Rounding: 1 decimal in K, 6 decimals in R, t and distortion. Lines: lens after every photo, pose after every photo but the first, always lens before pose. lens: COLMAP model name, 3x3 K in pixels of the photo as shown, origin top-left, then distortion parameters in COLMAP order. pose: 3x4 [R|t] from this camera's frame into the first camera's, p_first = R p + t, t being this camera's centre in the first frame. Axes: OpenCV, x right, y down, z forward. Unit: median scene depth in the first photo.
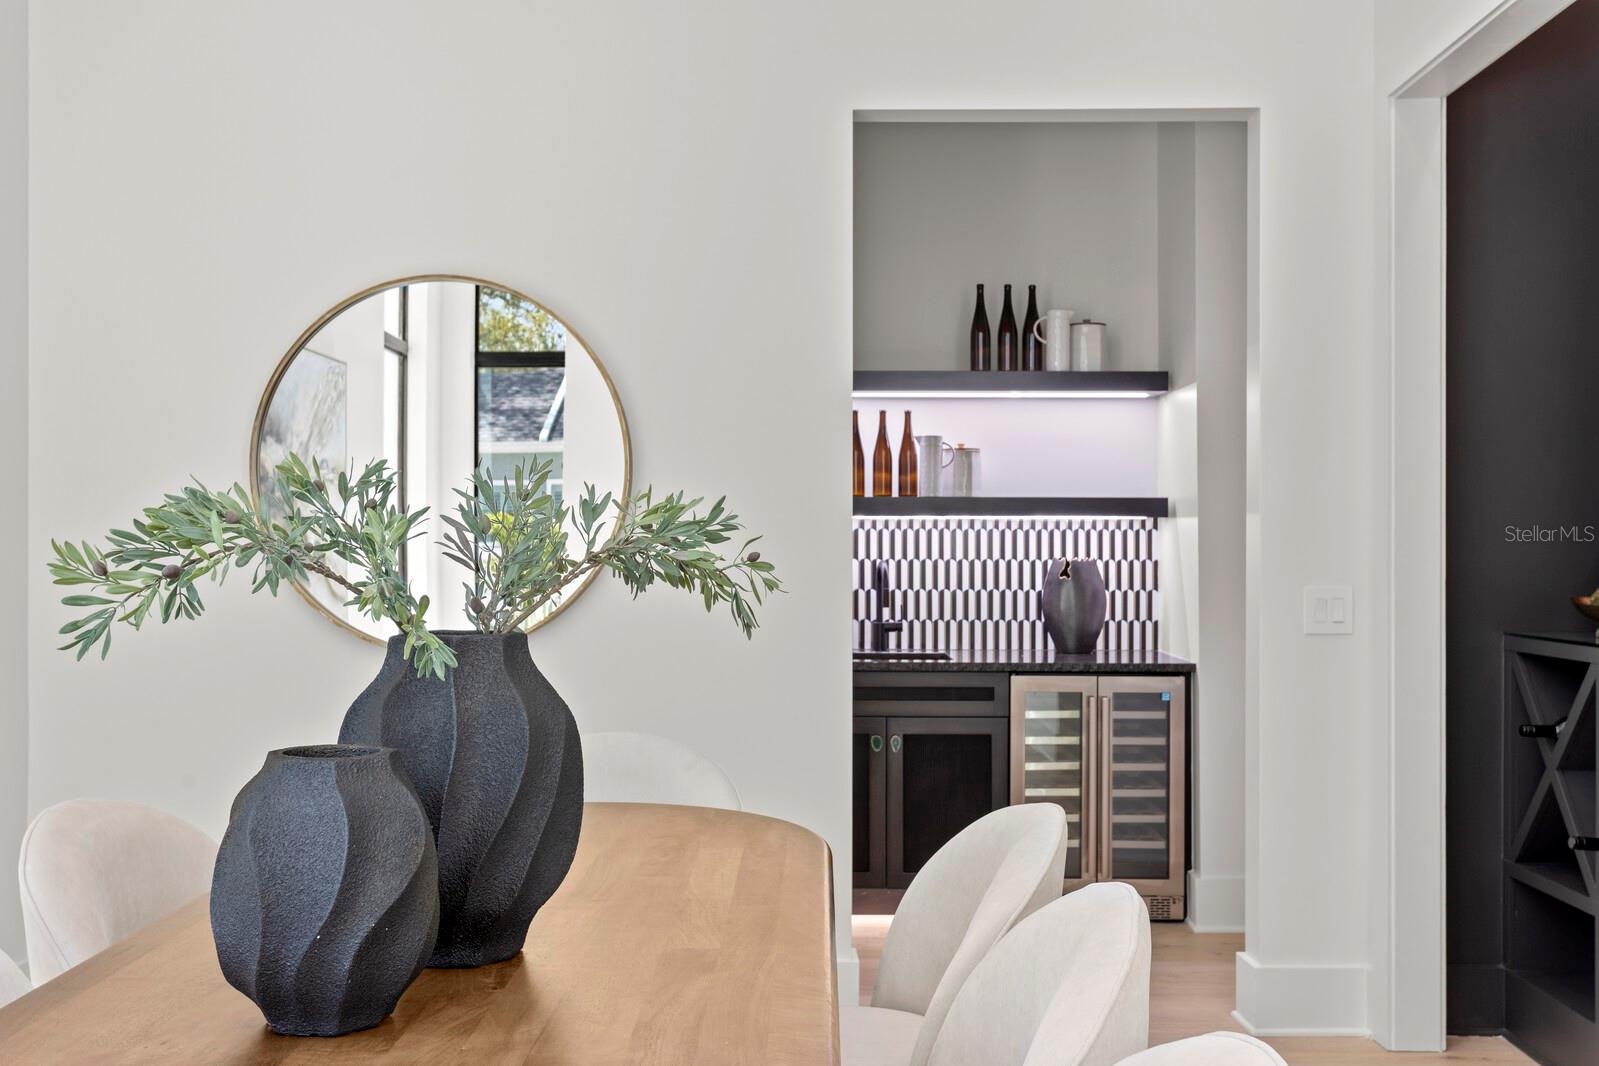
lens RADIAL K [[1568.4, 0, 803.9], [0, 1568.4, 569.2], [0, 0, 1]] dist [0.014756, 0.000000]
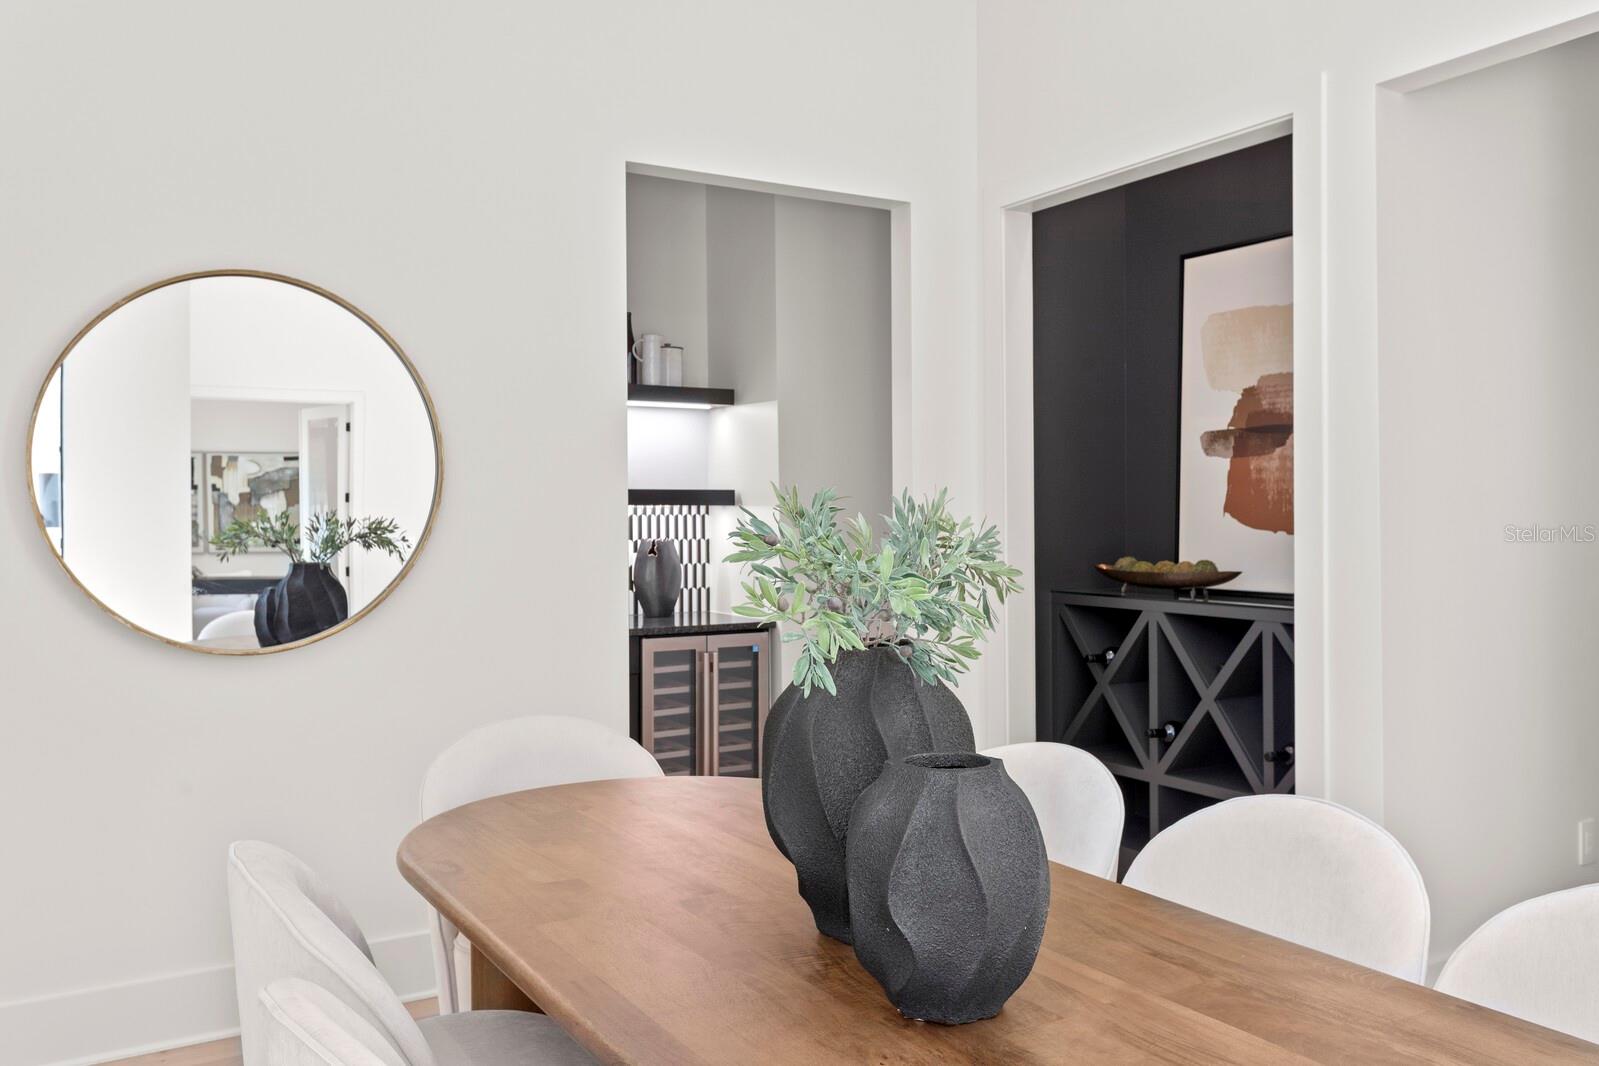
lens RADIAL K [[1275.6, 0, 815.7], [0, 1275.6, 516.1], [0, 0, 1]] dist [0.034924, -0.004107]
pose [[0.843438, -0.009133, 0.537149, -0.260094], [0.014534, 0.999877, -0.005821, -0.017358], [-0.537030, 0.012717, 0.843467, 0.097280]]
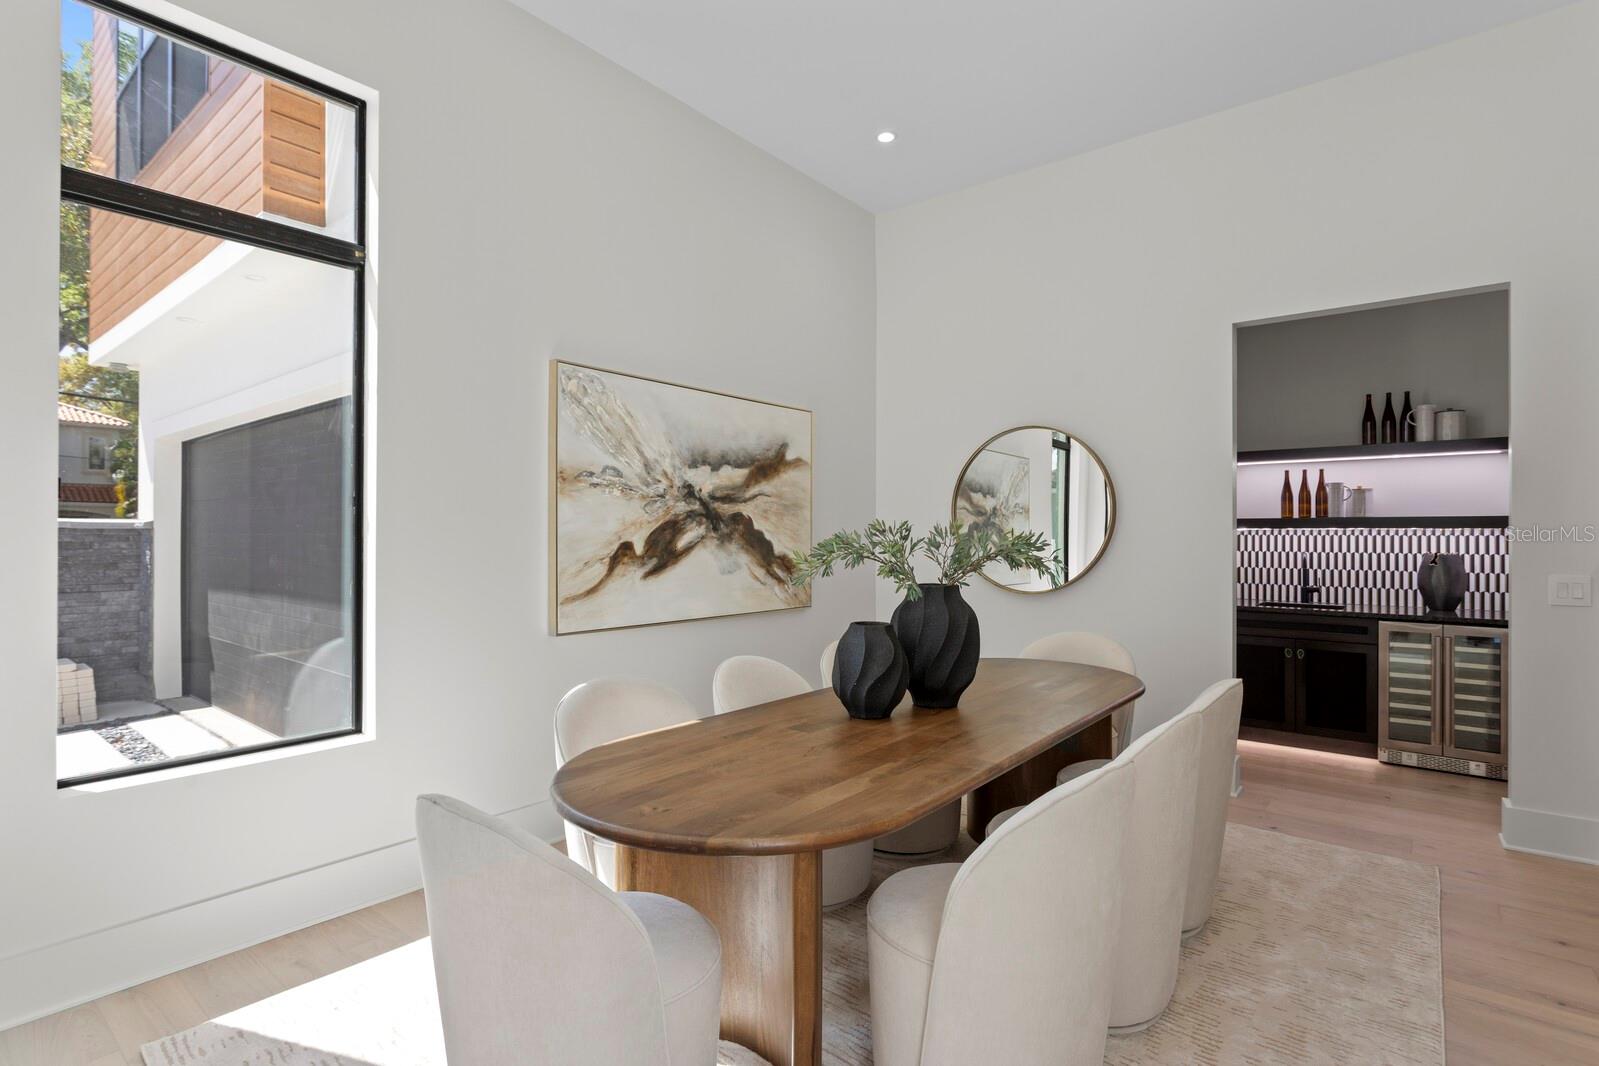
lens RADIAL K [[797.3, 0, 786.7], [0, 797.3, 535.5], [0, 0, 1]] dist [-0.030377, 0.016447]
pose [[0.778738, -0.000641, -0.627348, 0.156585], [-0.009264, 0.999879, -0.012521, -0.008583], [0.627280, 0.015562, 0.778638, -0.078741]]
